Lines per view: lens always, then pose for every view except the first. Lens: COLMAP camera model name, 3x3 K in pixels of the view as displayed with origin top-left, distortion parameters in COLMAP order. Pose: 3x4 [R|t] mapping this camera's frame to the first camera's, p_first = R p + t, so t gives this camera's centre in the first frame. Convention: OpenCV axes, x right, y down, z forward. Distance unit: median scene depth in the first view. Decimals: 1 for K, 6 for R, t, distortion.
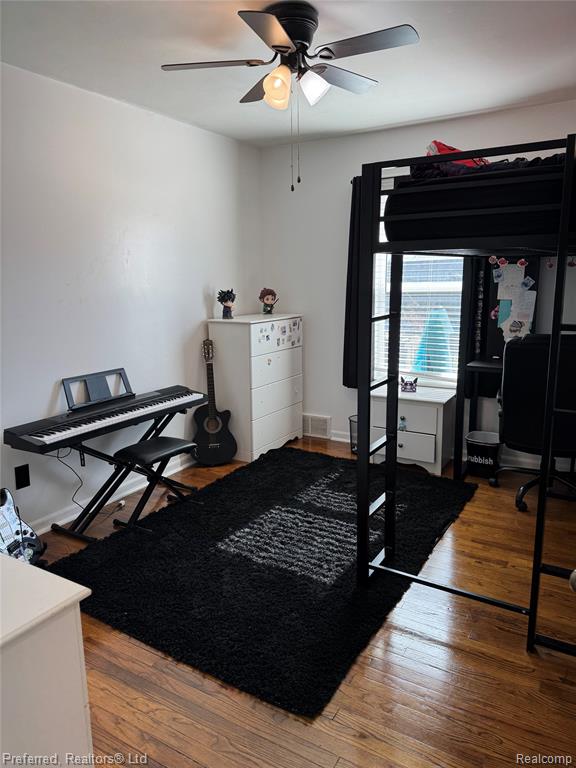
lens RADIAL K [[544.3, 0, 288.0], [0, 544.3, 384.0], [0, 0, 1]] dist [0.111881, -0.131411]
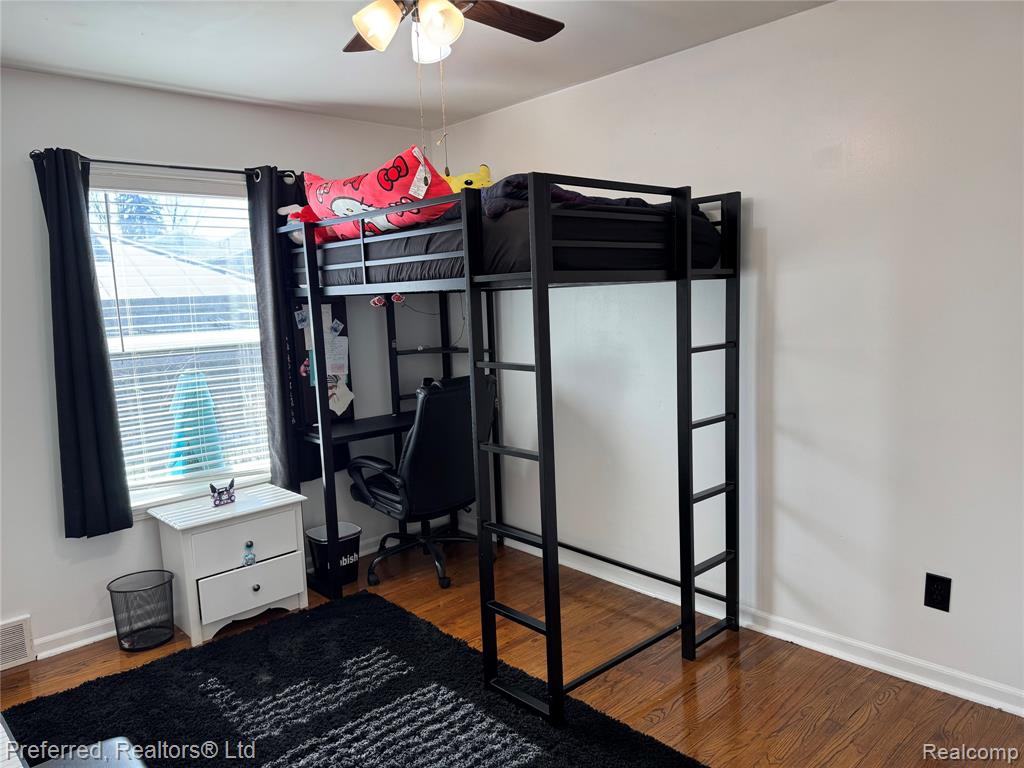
lens RADIAL K [[725.8, 0, 512.0], [0, 725.8, 384.0], [0, 0, 1]] dist [0.111881, -0.131411]
pose [[0.277888, -0.114281, 0.953791, -0.529071], [0.226223, 0.972758, 0.050643, -0.098098], [-0.933596, 0.201696, 0.296171, 0.461670]]
